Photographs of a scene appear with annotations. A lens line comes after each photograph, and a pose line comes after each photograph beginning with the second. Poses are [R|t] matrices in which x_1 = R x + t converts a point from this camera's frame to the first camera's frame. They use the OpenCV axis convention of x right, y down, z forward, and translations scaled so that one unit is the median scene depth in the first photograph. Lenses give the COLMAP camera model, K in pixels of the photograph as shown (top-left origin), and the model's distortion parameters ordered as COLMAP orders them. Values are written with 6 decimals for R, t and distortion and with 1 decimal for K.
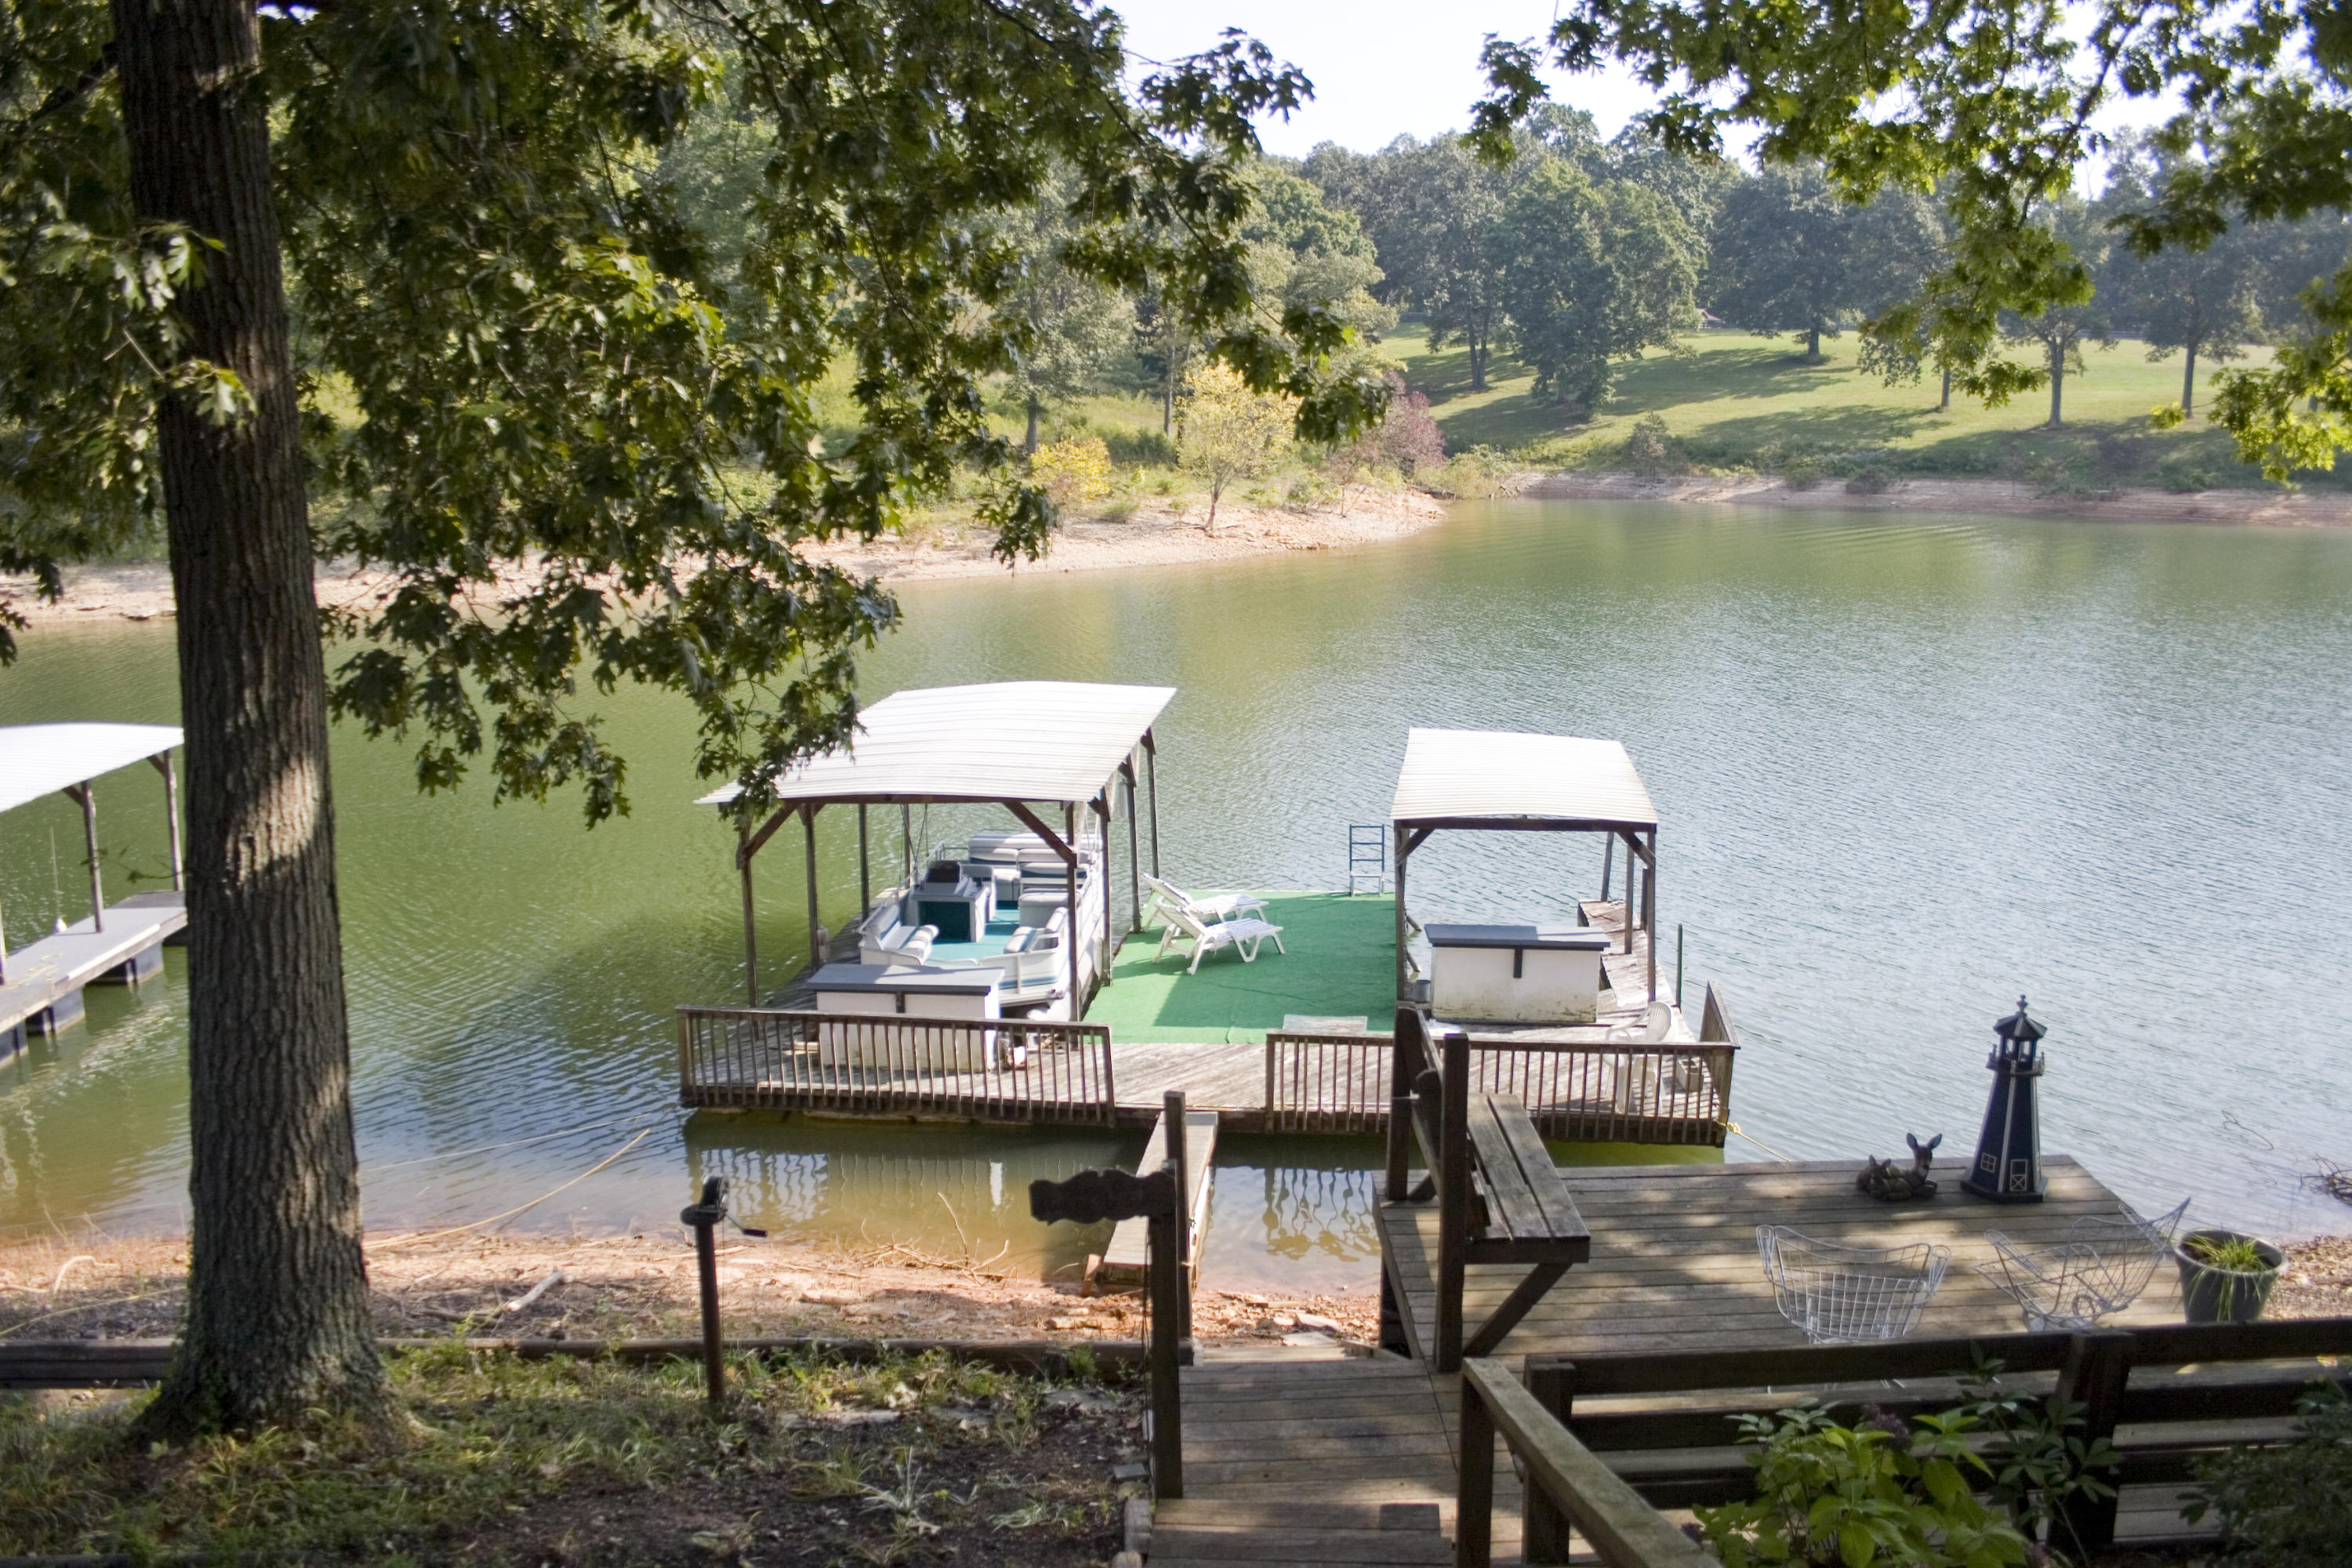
lens RADIAL K [[1897.8, 0, 1176.0], [0, 1897.8, 784.0], [0, 0, 1]] dist [-0.106339, -0.000466]
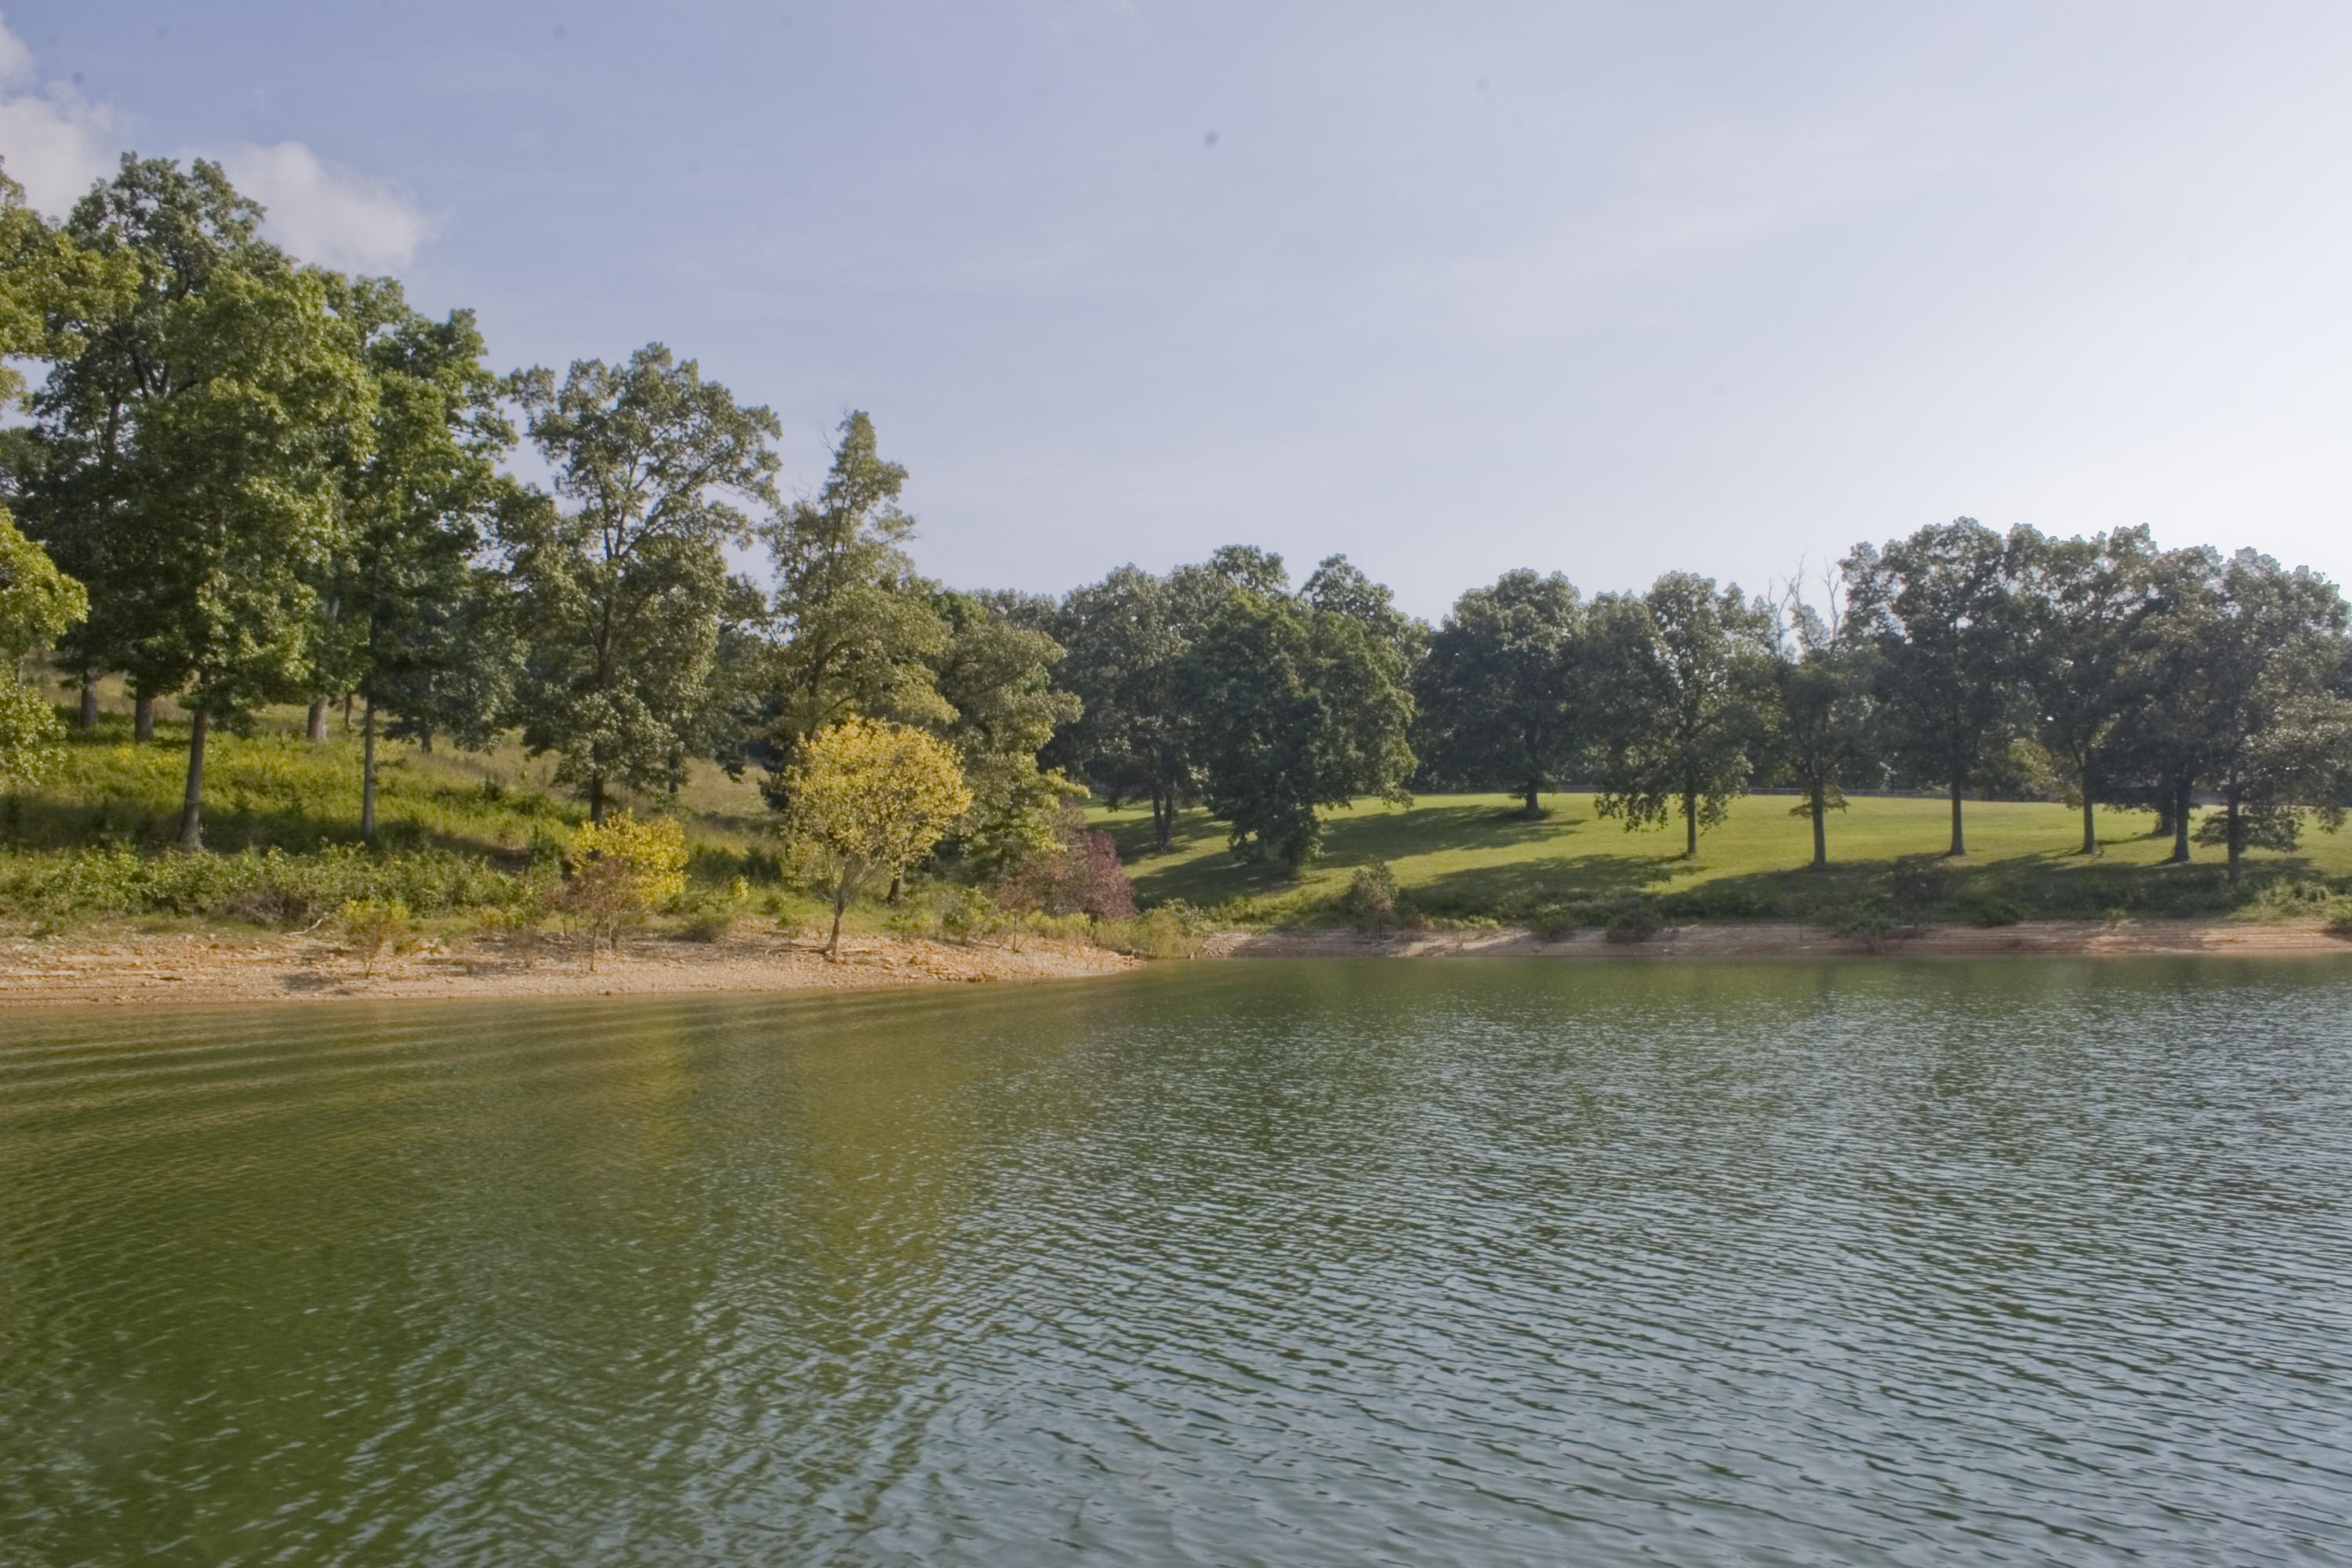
lens RADIAL K [[1897.8, 0, 1176.0], [0, 1897.8, 784.0], [0, 0, 1]] dist [-0.106339, -0.000466]
pose [[0.984688, 0.014943, 0.173685, 0.013372], [0.033361, 0.961753, -0.271879, 0.001746], [-0.171104, 0.273511, 0.946528, 0.179974]]
